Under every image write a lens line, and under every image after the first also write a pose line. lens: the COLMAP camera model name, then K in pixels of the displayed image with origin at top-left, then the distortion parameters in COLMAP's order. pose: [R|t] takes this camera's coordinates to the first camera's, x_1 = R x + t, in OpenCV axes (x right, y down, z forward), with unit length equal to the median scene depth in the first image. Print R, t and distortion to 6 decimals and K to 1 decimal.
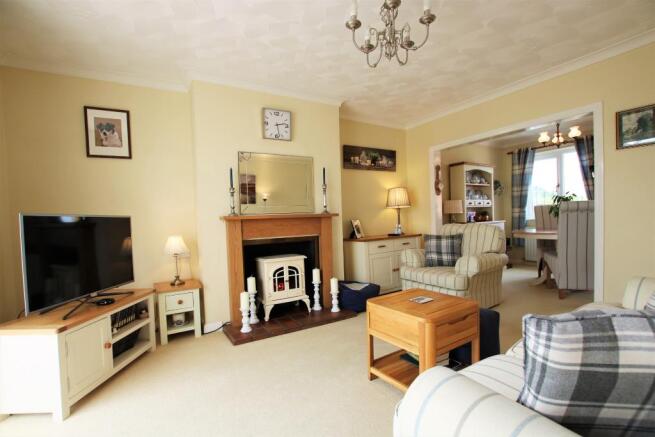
lens RADIAL K [[306.8, 0, 334.8], [0, 306.8, 225.5], [0, 0, 1]] dist [-0.025161, 0.000318]
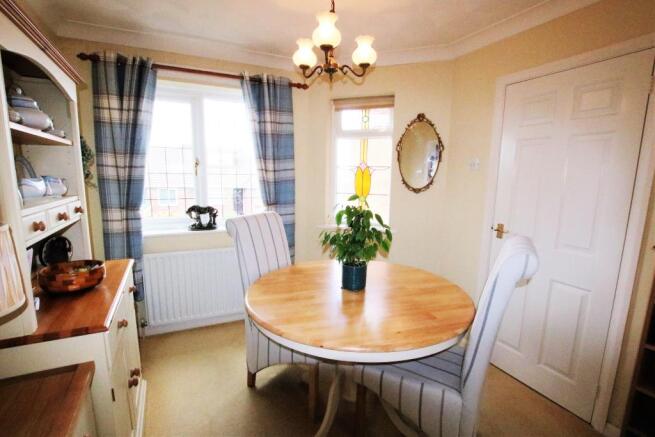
lens RADIAL K [[306.8, 0, 334.8], [0, 306.8, 225.5], [0, 0, 1]] dist [-0.025161, 0.000318]
pose [[0.077717, -0.125438, 0.989053, 0.388931], [0.009653, 0.992101, 0.125067, -0.142969], [-0.996929, -0.000172, 0.078315, 1.171218]]
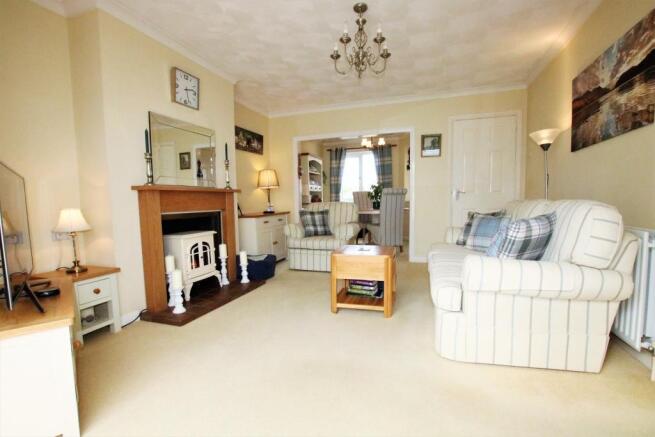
lens RADIAL K [[306.8, 0, 334.8], [0, 306.8, 225.5], [0, 0, 1]] dist [-0.025161, 0.000318]
pose [[0.758042, -0.032875, 0.651377, -0.432887], [0.008215, 0.999131, 0.040866, 0.042872], [-0.652154, -0.025627, 0.757653, 0.005264]]
